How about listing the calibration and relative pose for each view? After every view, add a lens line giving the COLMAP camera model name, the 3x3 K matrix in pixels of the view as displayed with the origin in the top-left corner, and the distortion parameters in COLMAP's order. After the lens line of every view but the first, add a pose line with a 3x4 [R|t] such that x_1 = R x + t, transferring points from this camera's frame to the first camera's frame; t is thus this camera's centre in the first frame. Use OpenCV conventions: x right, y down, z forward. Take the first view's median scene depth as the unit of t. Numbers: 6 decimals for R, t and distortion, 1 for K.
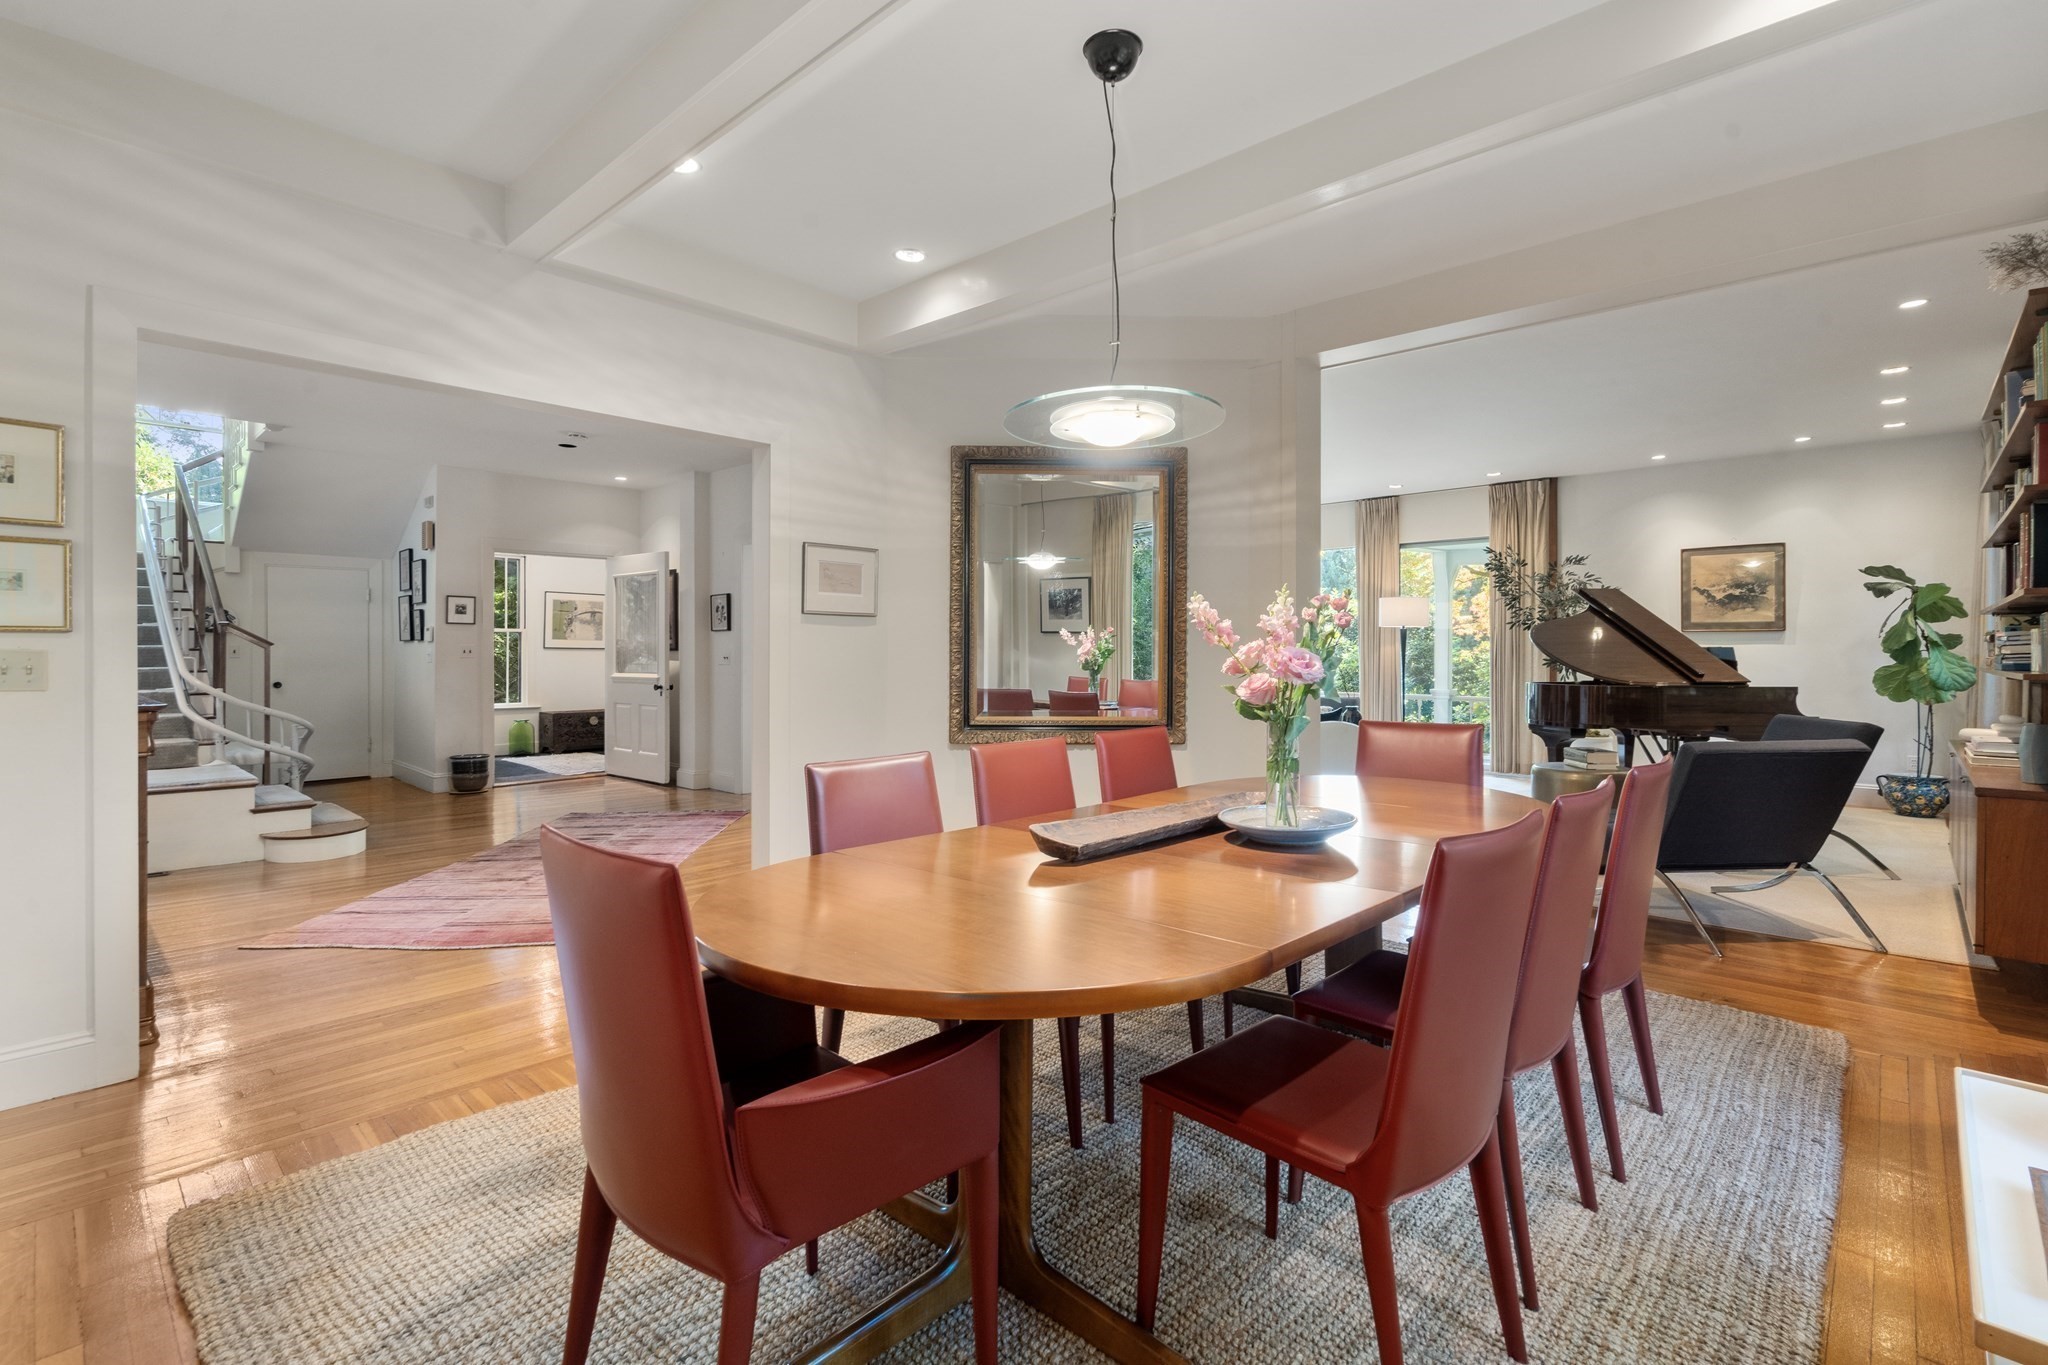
lens RADIAL K [[950.1, 0, 1026.7], [0, 950.1, 660.3], [0, 0, 1]] dist [-0.000940, 0.001199]
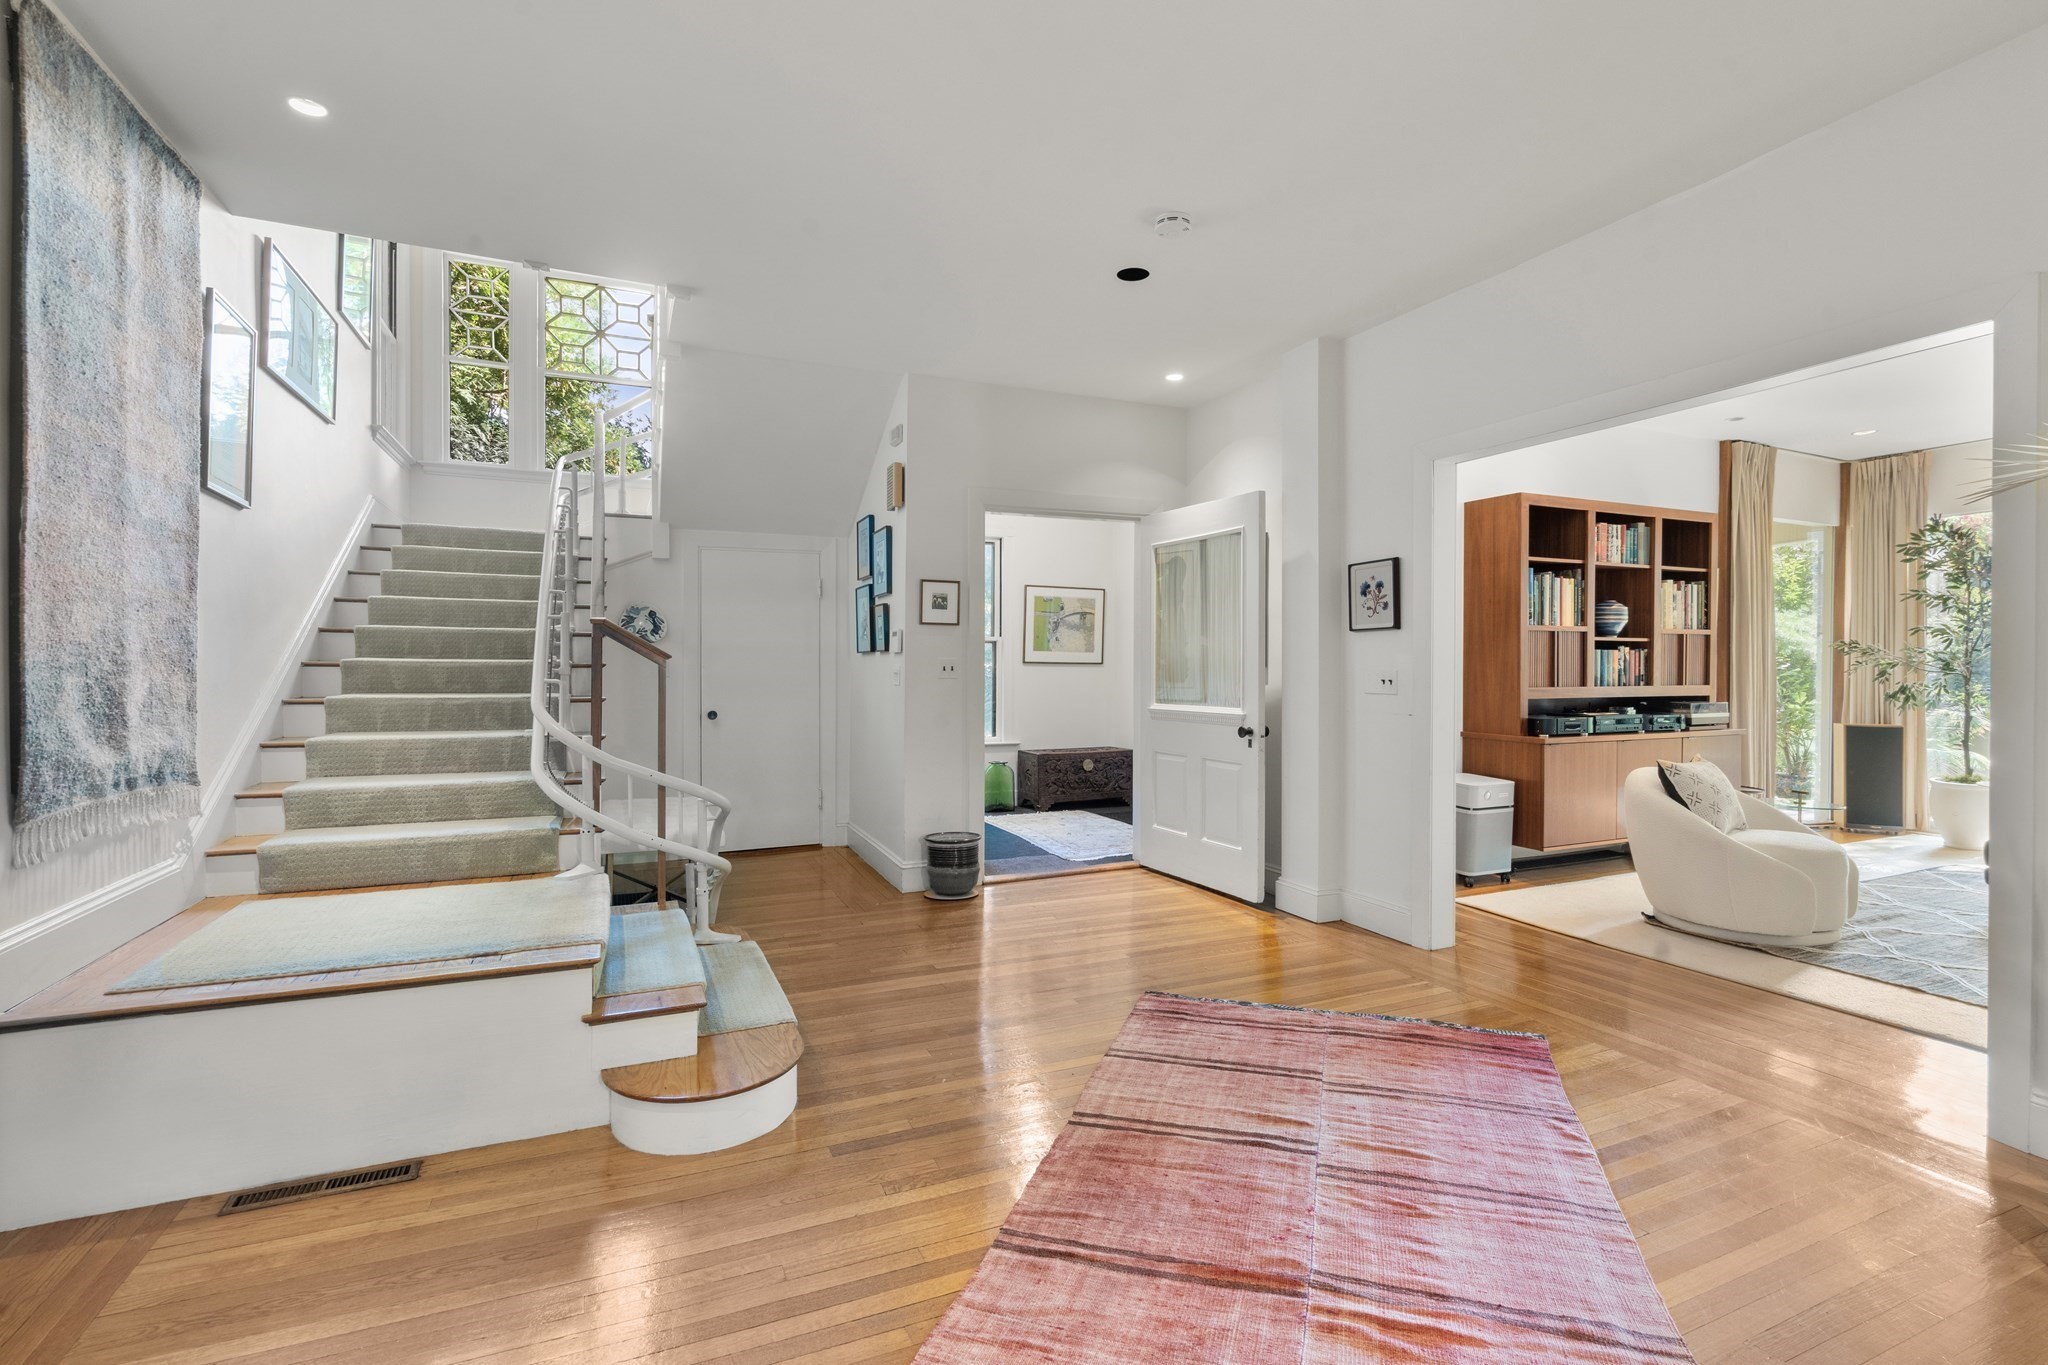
lens RADIAL K [[950.1, 0, 1025.6], [0, 950.1, 675.6], [0, 0, 1]] dist [-0.000940, 0.001199]
pose [[0.919034, 0.004036, -0.394157, -0.287544], [-0.003561, 0.999992, 0.001937, -0.005766], [0.394162, -0.000376, 0.919041, 0.431881]]
